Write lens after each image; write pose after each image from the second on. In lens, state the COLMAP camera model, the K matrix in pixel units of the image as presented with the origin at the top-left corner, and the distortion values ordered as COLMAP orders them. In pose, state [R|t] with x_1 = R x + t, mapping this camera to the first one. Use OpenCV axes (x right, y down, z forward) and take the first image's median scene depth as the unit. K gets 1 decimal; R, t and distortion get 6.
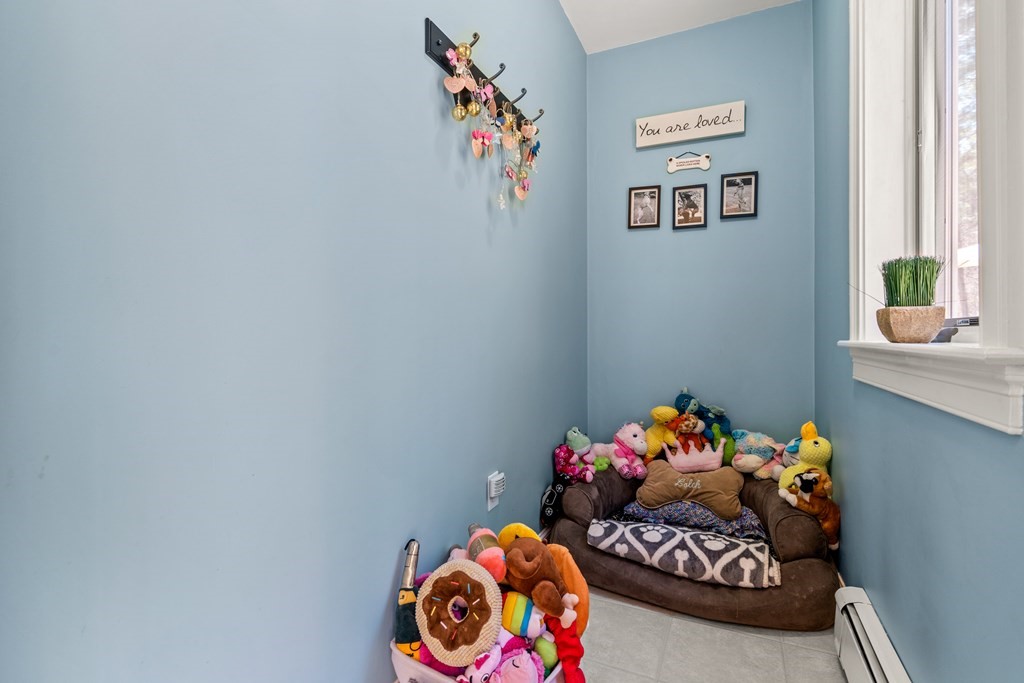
lens RADIAL K [[475.1, 0, 509.0], [0, 475.1, 344.5], [0, 0, 1]] dist [0.001450, 0.000821]
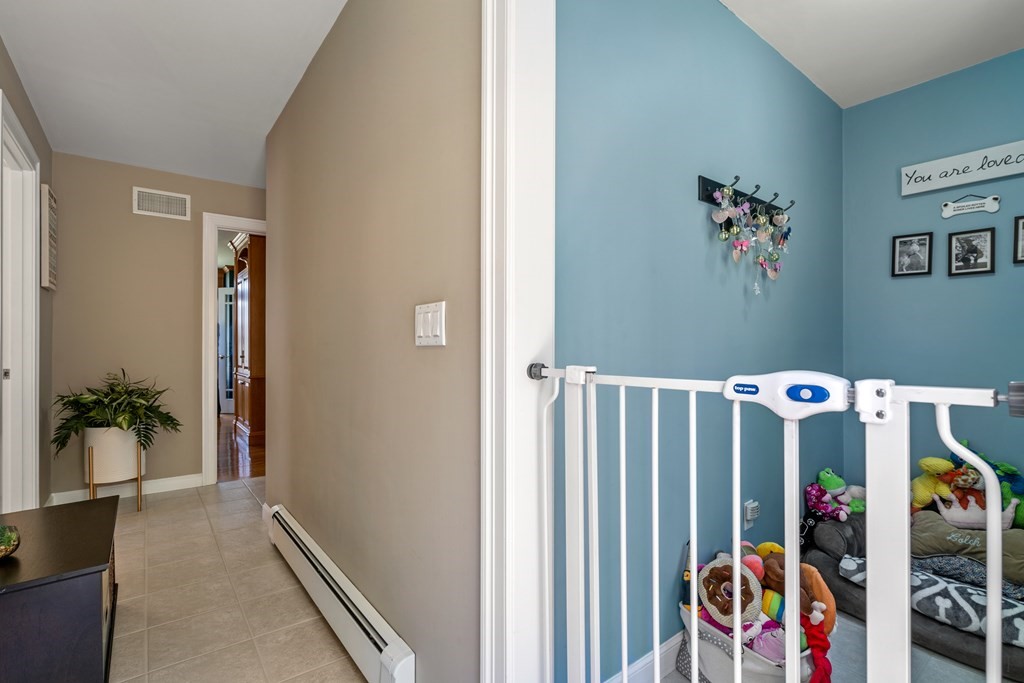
lens RADIAL K [[475.1, 0, 509.0], [0, 475.1, 344.5], [0, 0, 1]] dist [0.001450, 0.000821]
pose [[0.892618, 0.000147, -0.450814, -0.027151], [-0.007501, 0.999866, -0.014526, -0.103216], [0.450752, 0.016347, 0.892500, -0.358423]]
